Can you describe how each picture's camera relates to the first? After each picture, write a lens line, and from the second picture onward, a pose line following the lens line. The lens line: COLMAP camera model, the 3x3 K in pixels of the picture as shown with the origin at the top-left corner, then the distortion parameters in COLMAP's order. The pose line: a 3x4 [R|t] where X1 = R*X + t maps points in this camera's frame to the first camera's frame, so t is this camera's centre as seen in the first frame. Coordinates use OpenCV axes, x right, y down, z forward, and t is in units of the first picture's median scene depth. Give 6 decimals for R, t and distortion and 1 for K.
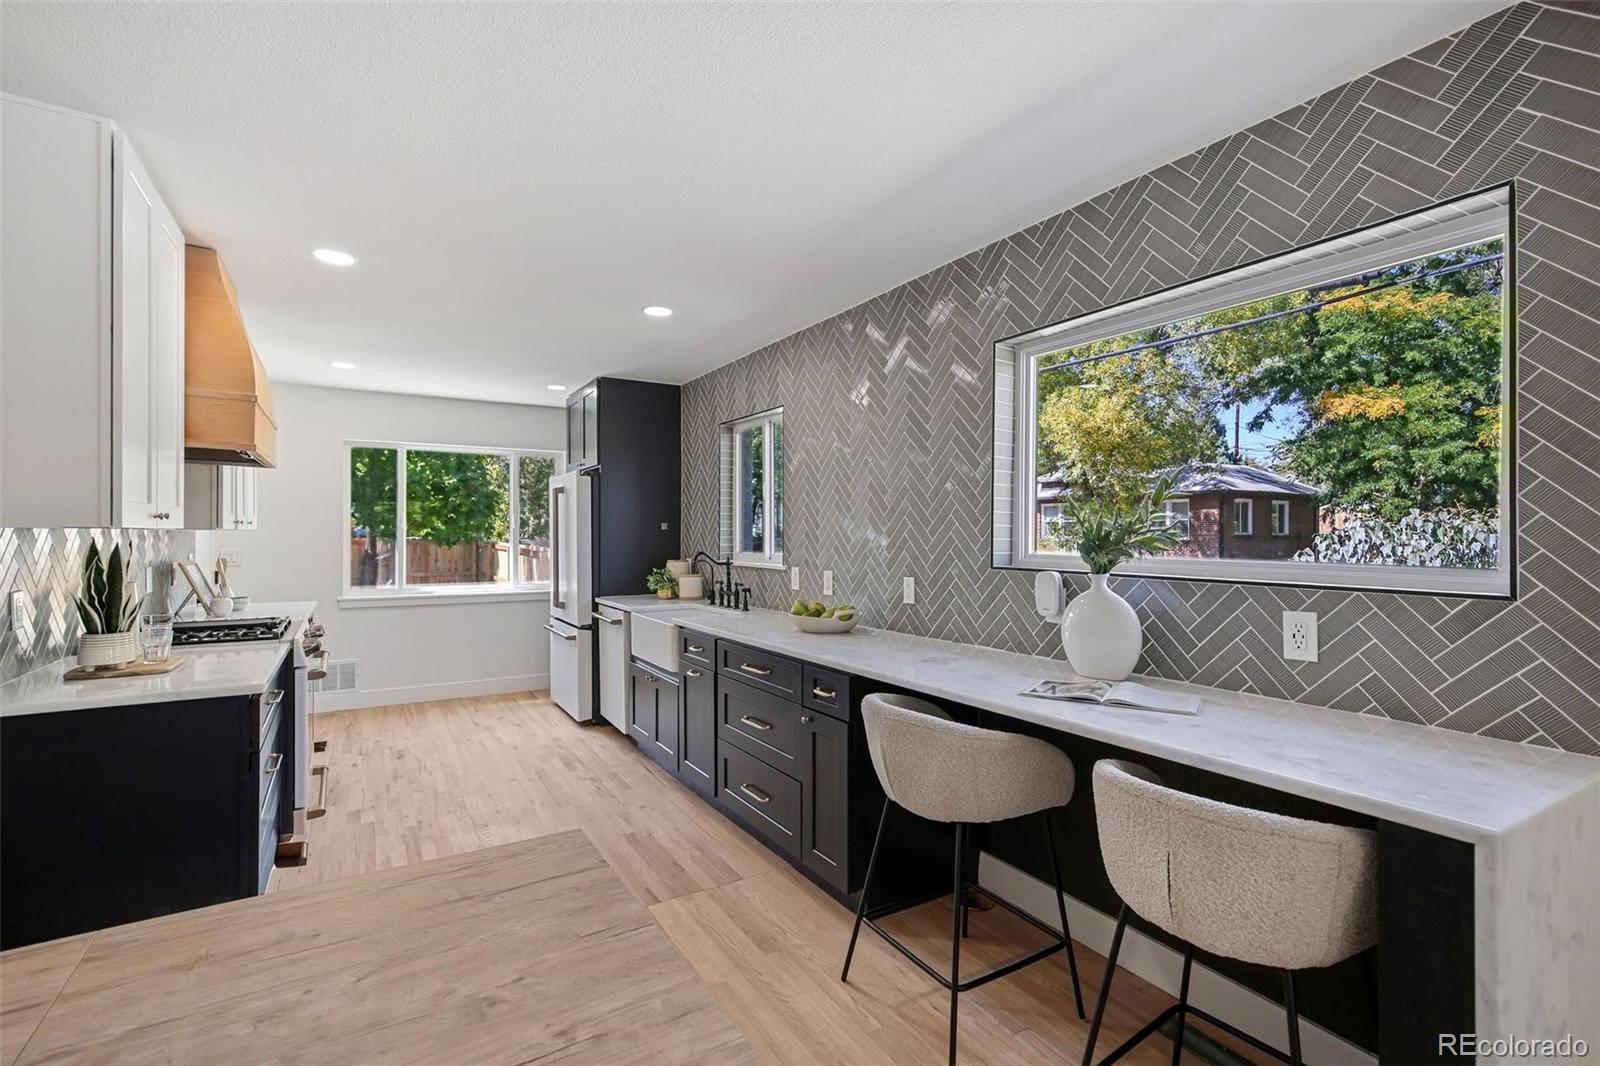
lens RADIAL K [[775.6, 0, 795.8], [0, 775.6, 533.8], [0, 0, 1]] dist [-0.005519, 0.003534]
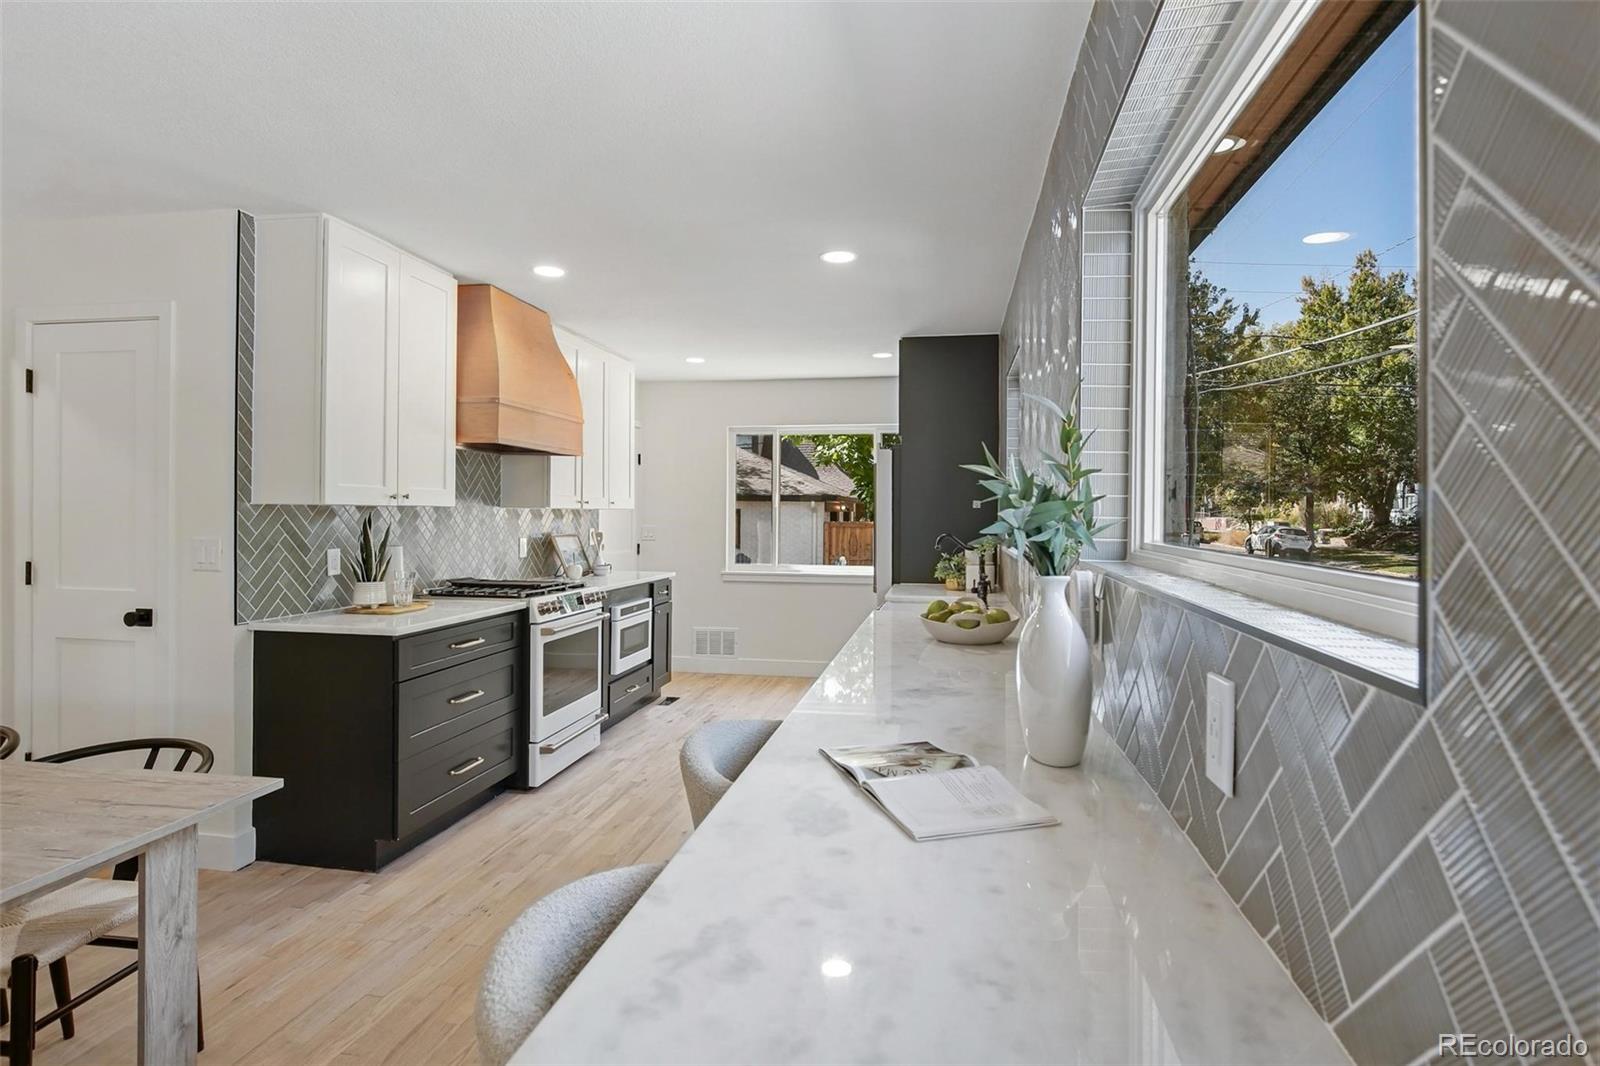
lens RADIAL K [[847.4, 0, 774.1], [0, 847.4, 526.7], [0, 0, 1]] dist [-0.000503, -0.001370]
pose [[0.732678, 0.012521, -0.680460, 0.411548], [-0.005178, 0.999904, 0.012824, 0.004615], [0.680556, -0.005872, 0.732673, 0.244280]]
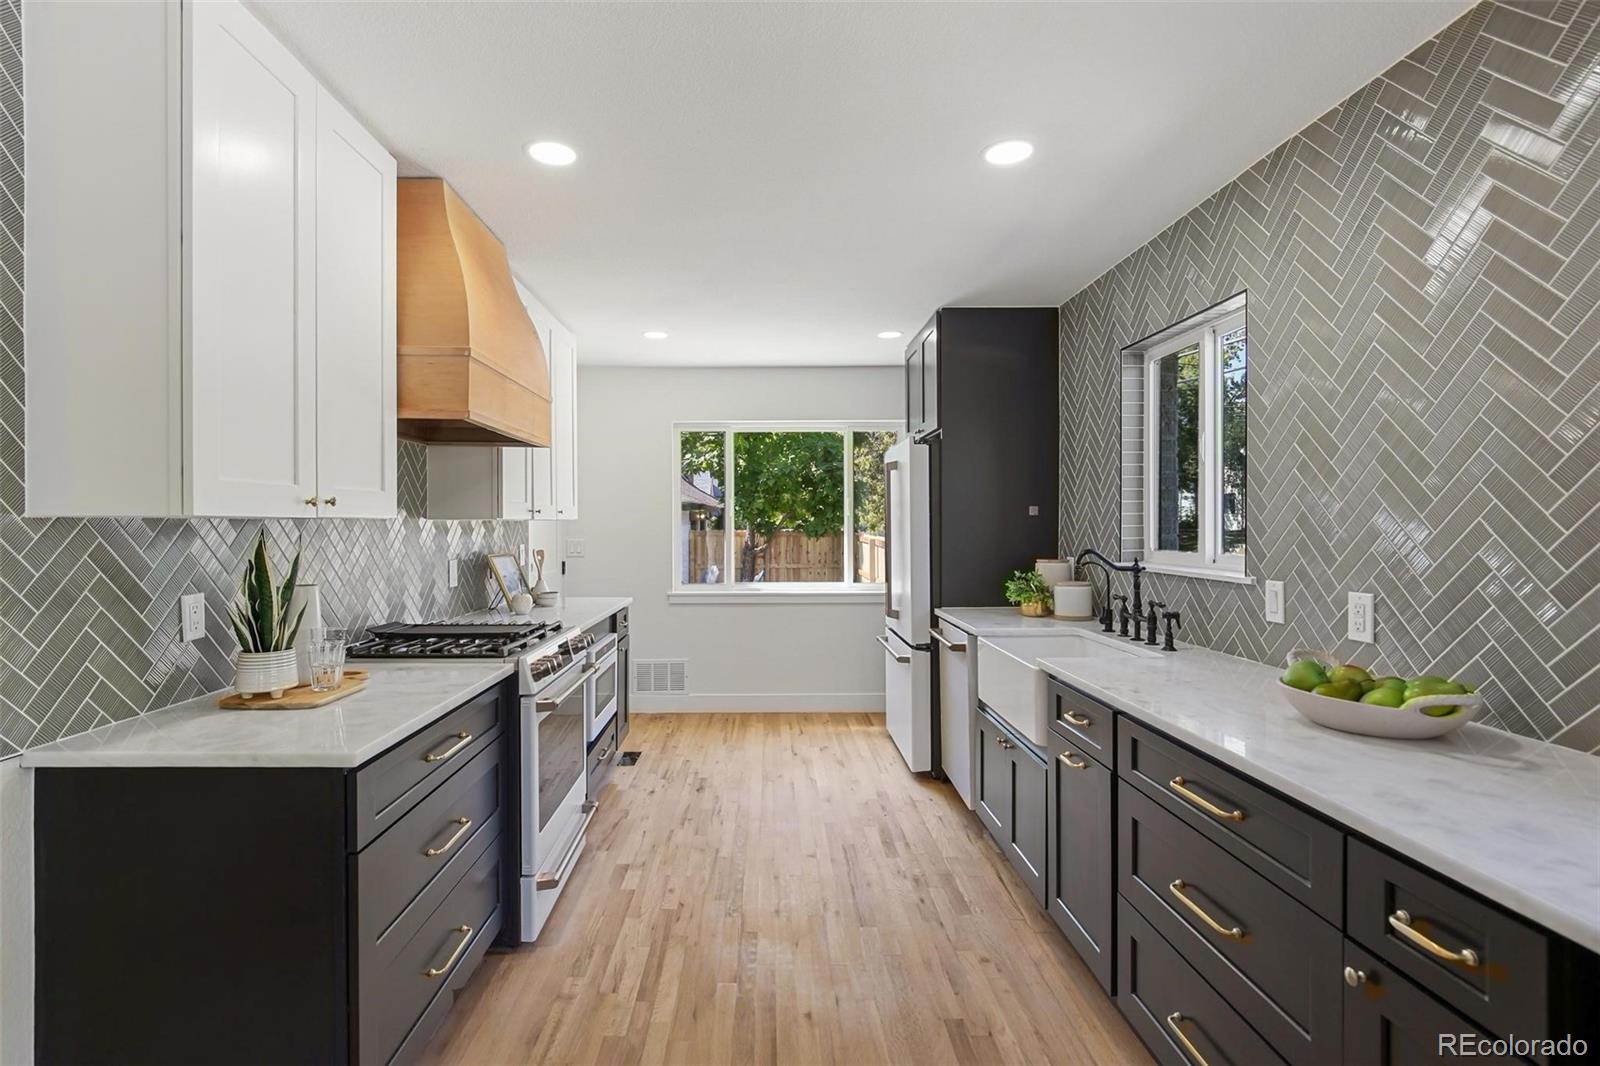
lens RADIAL K [[775.6, 0, 745.2], [0, 775.6, 534.7], [0, 0, 1]] dist [-0.005519, 0.003534]
pose [[0.854588, 0.002306, -0.519301, -0.038446], [0.005582, 0.999892, 0.013626, 0.001239], [0.519277, -0.014543, 0.854483, 0.364880]]
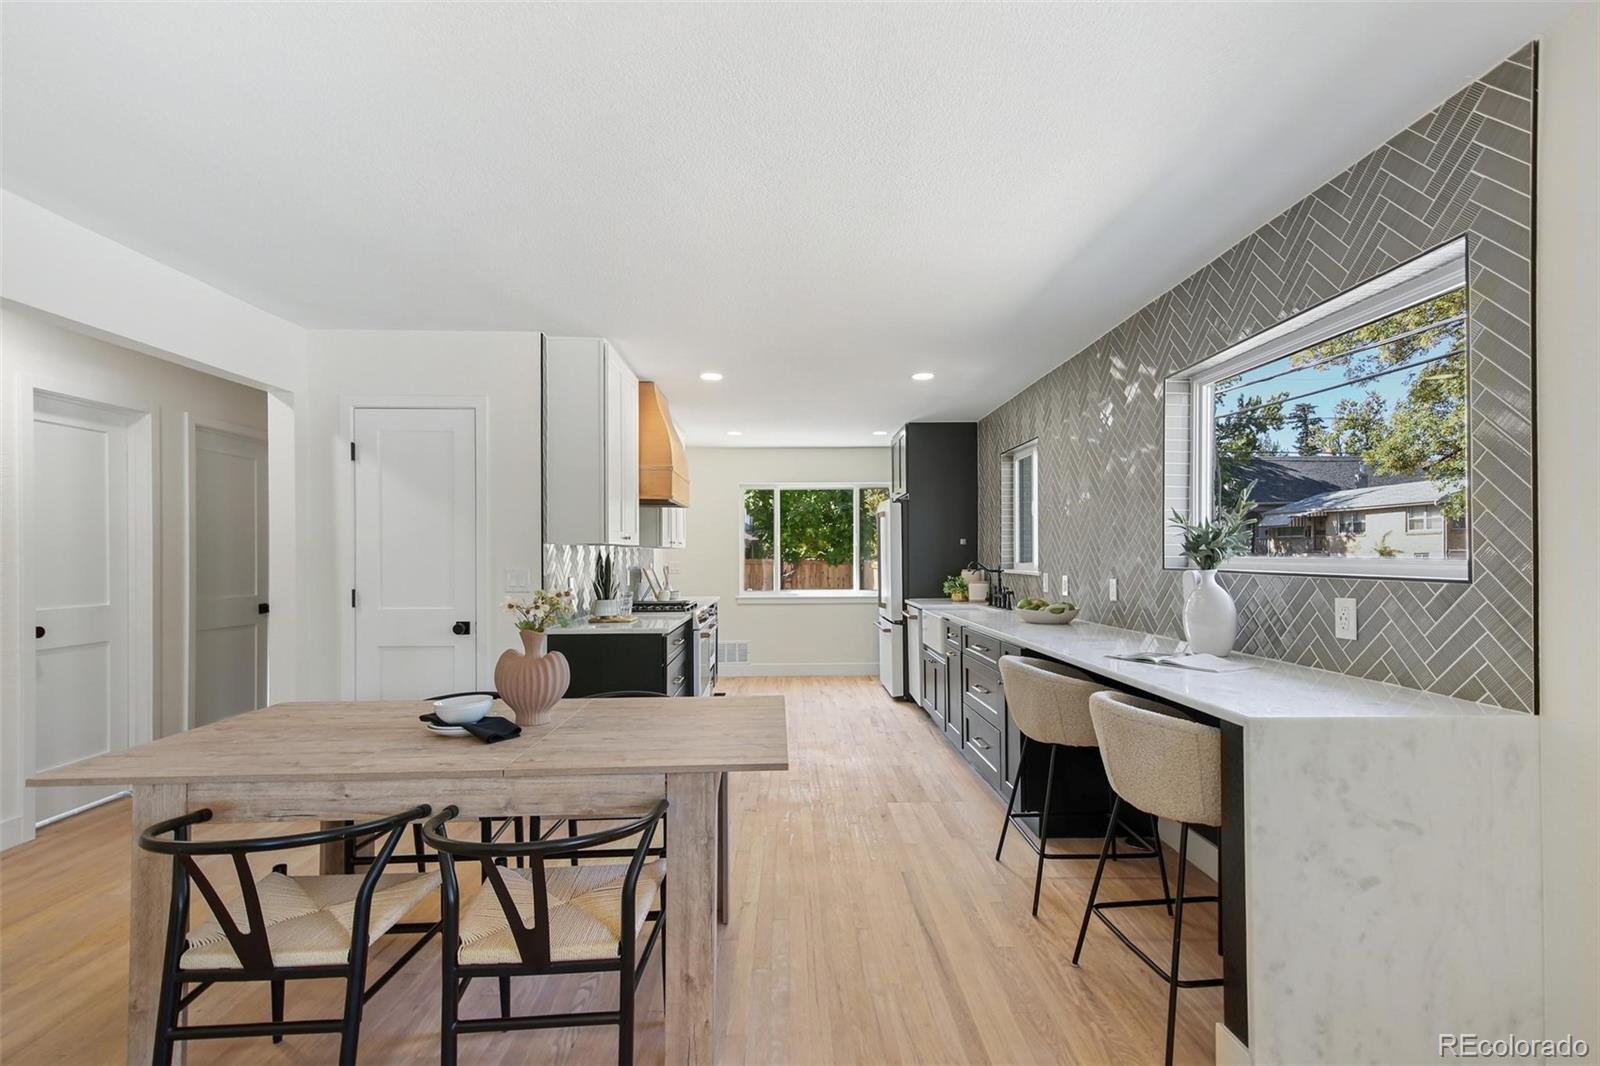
lens RADIAL K [[775.6, 0, 742.1], [0, 775.6, 558.2], [0, 0, 1]] dist [-0.005519, 0.003534]
pose [[0.839451, -0.005169, -0.543411, 0.269281], [0.007040, 0.999974, 0.001364, 0.016133], [0.543390, -0.004971, 0.839466, -0.261182]]
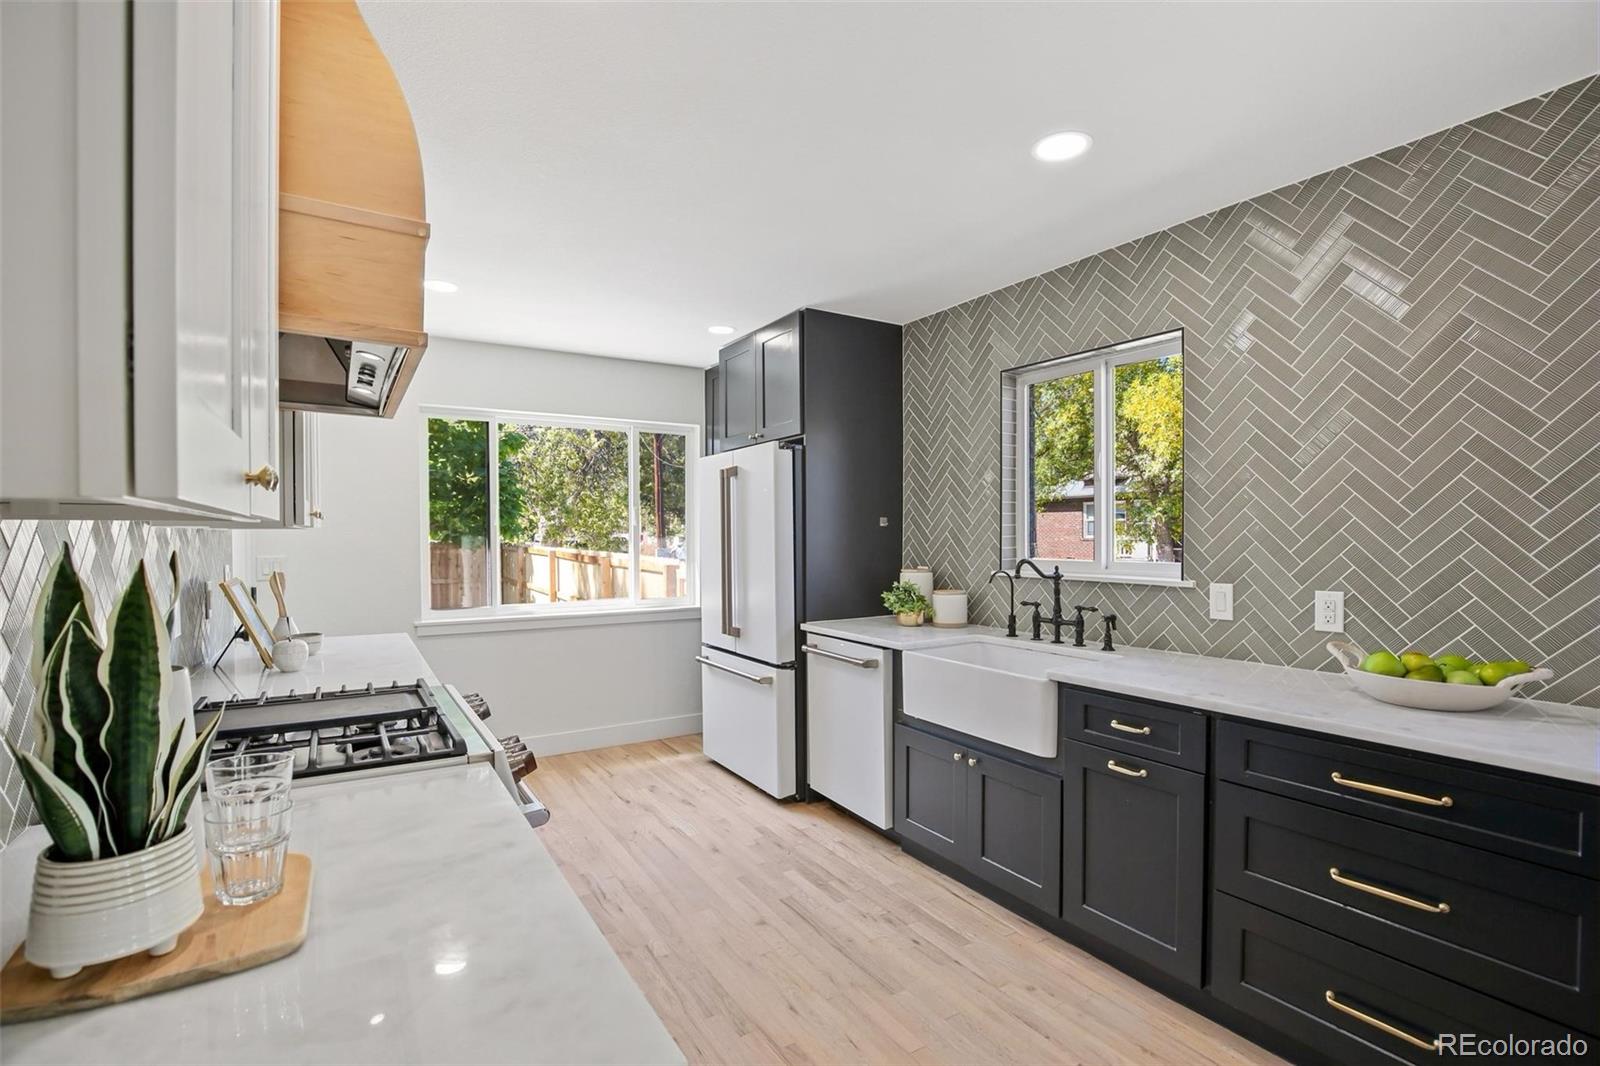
lens RADIAL K [[775.6, 0, 797.1], [0, 775.6, 549.1], [0, 0, 1]] dist [-0.005519, 0.003534]
pose [[0.999954, -0.005306, 0.007979, -0.356156], [0.005150, 0.999798, 0.019438, 0.001226], [-0.008080, -0.019396, 0.999779, 0.397186]]
